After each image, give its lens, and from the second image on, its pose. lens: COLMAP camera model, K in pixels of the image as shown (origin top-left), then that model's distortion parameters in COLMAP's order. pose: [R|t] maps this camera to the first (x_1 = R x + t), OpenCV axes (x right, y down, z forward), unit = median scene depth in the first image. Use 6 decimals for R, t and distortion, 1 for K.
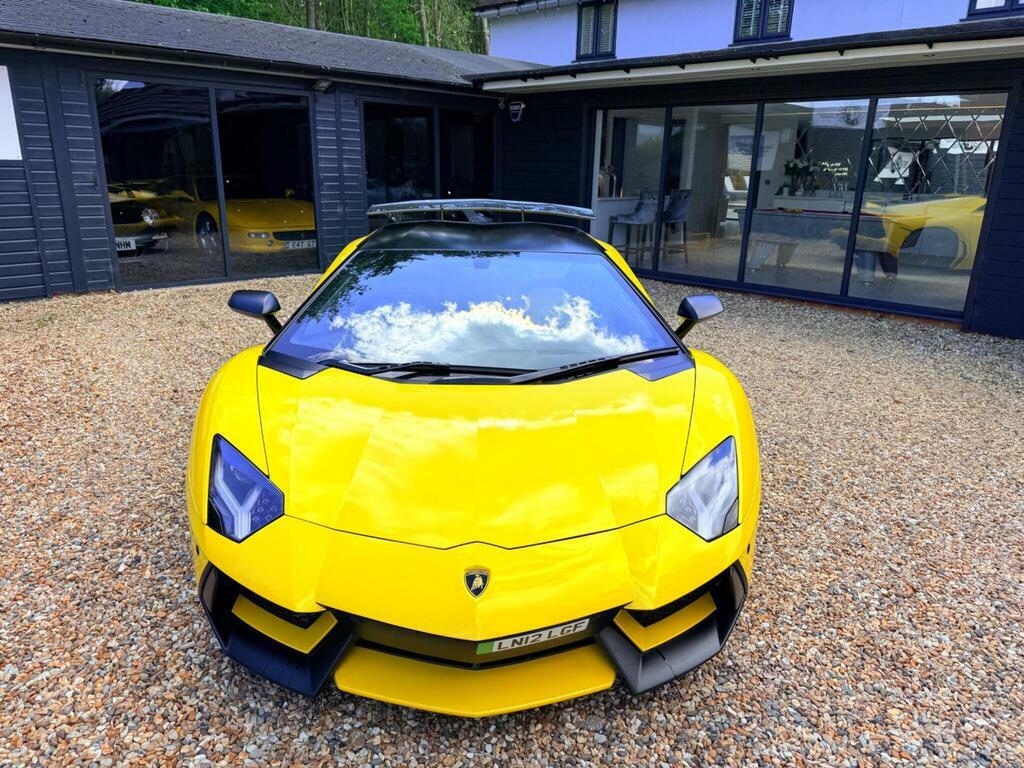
lens RADIAL K [[722.6, 0, 511.4], [0, 722.6, 387.2], [0, 0, 1]] dist [0.036044, -0.043398]
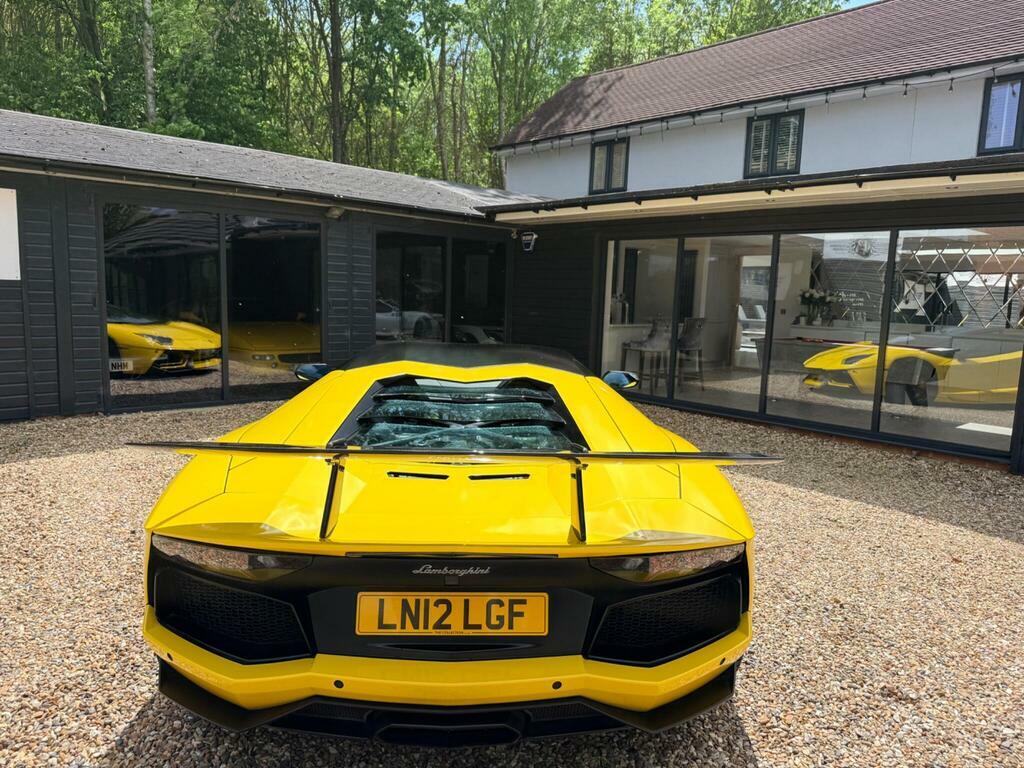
lens RADIAL K [[722.6, 0, 509.8], [0, 722.6, 387.1], [0, 0, 1]] dist [0.036044, -0.043398]
pose [[0.999617, 0.015478, -0.022952, 0.008795], [-0.019054, 0.986133, -0.164859, -0.018003], [0.020082, 0.165233, 0.986050, 0.059020]]
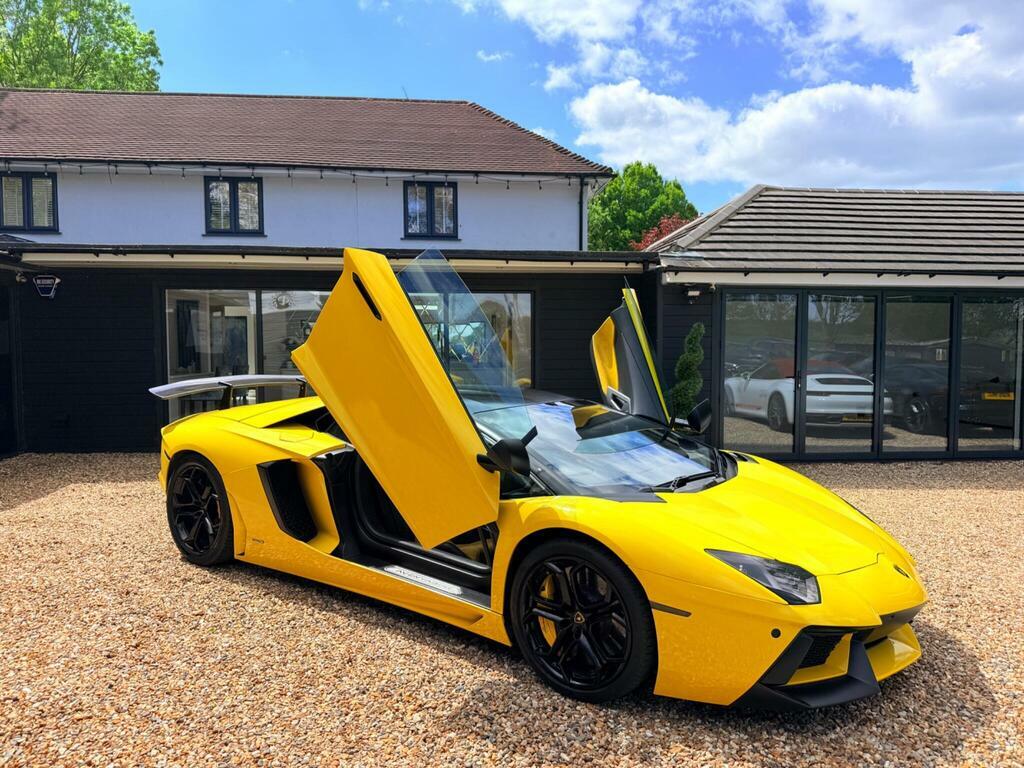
lens RADIAL K [[722.6, 0, 508.5], [0, 722.6, 392.1], [0, 0, 1]] dist [0.036044, -0.043398]
pose [[0.618521, -0.068190, 0.782804, -0.433287], [0.245890, 0.962990, -0.110400, -0.038143], [-0.746304, 0.260769, 0.612397, 0.126480]]
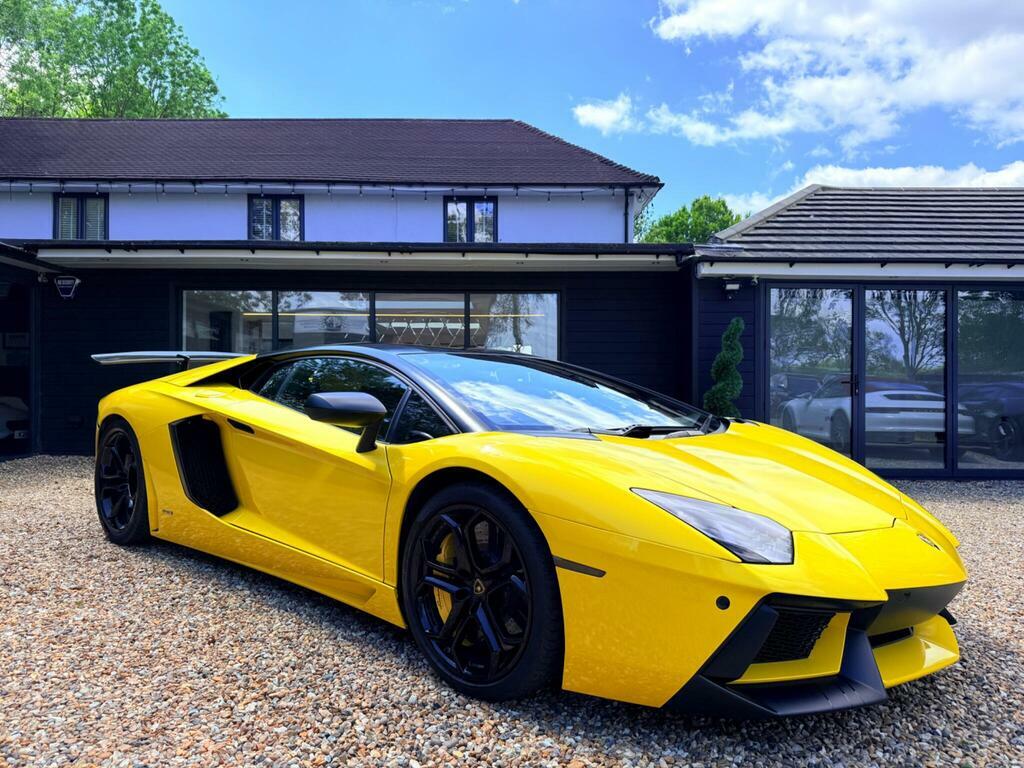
lens RADIAL K [[722.6, 0, 509.6], [0, 722.6, 389.4], [0, 0, 1]] dist [0.036044, -0.043398]
pose [[0.693242, -0.014976, 0.720550, -0.322646], [0.222907, 0.955218, -0.194605, 0.024377], [-0.685368, 0.295524, 0.665535, 0.138782]]
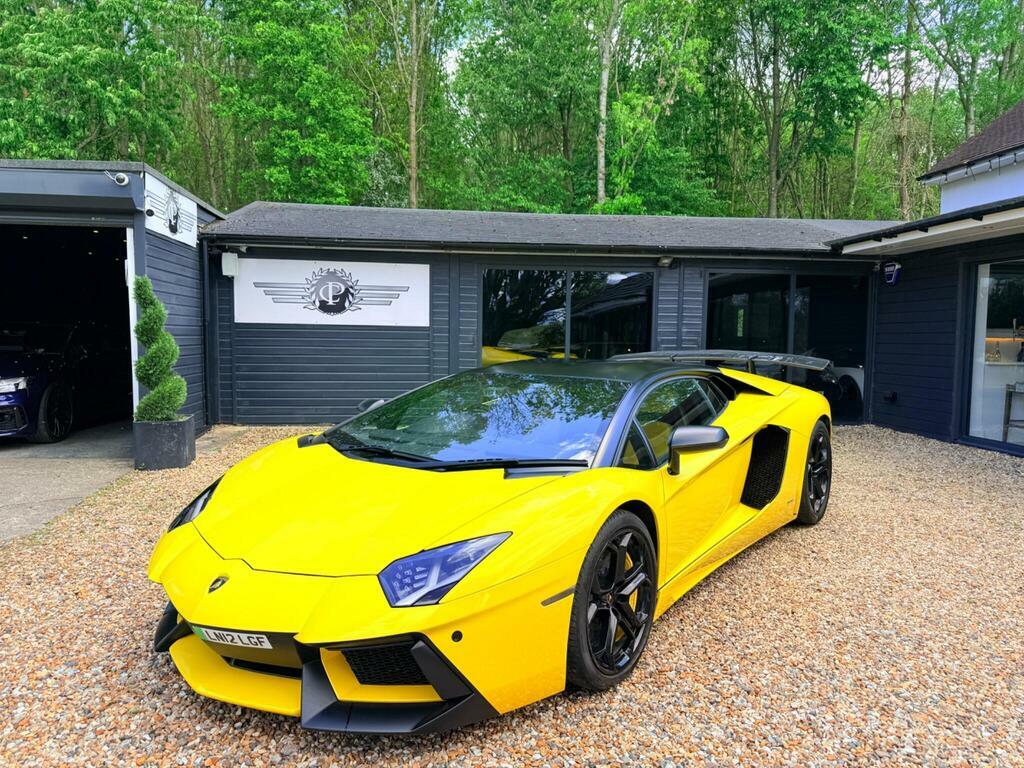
lens RADIAL K [[722.6, 0, 513.4], [0, 722.6, 383.8], [0, 0, 1]] dist [0.036044, -0.043398]
pose [[0.780733, 0.029907, -0.624149, 0.274286], [-0.180224, 0.967184, -0.179094, 0.013334], [0.598310, 0.252311, 0.760502, 0.052835]]
